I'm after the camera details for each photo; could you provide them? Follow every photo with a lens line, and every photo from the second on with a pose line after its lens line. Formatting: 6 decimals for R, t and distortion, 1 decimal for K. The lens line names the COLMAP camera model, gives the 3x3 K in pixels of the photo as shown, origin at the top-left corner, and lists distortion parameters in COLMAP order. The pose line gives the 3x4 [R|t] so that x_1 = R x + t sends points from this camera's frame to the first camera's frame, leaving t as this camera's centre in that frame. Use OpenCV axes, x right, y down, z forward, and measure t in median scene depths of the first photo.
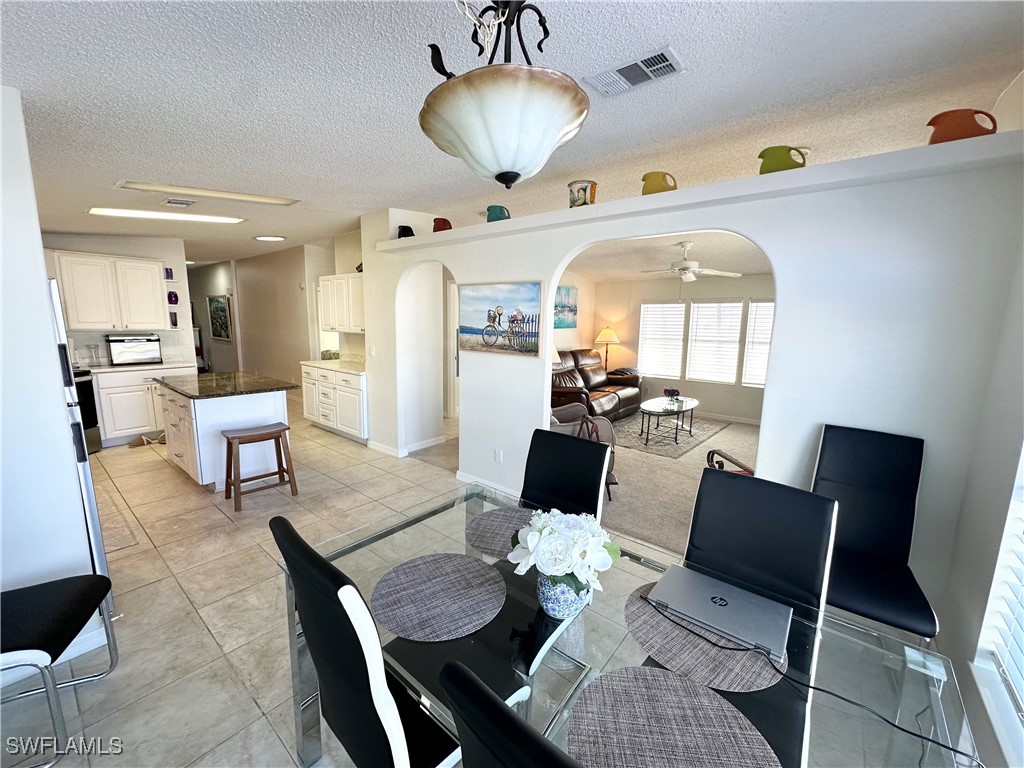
lens RADIAL K [[406.5, 0, 511.4], [0, 406.5, 383.7], [0, 0, 1]] dist [0.000535, 0.000015]
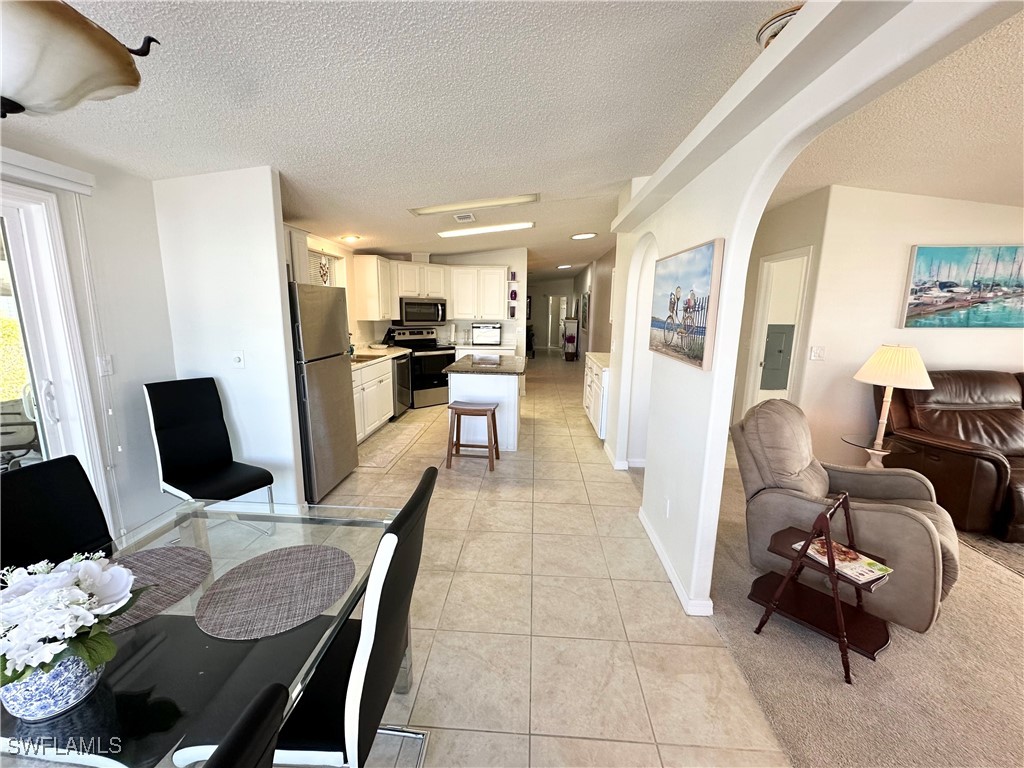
lens RADIAL K [[406.5, 0, 511.3], [0, 406.5, 386.4], [0, 0, 1]] dist [0.000535, 0.000015]
pose [[0.589217, 0.142103, -0.795381, 0.263122], [-0.128519, 0.988363, 0.081374, -0.036199], [0.797688, 0.054275, 0.600623, 0.290632]]
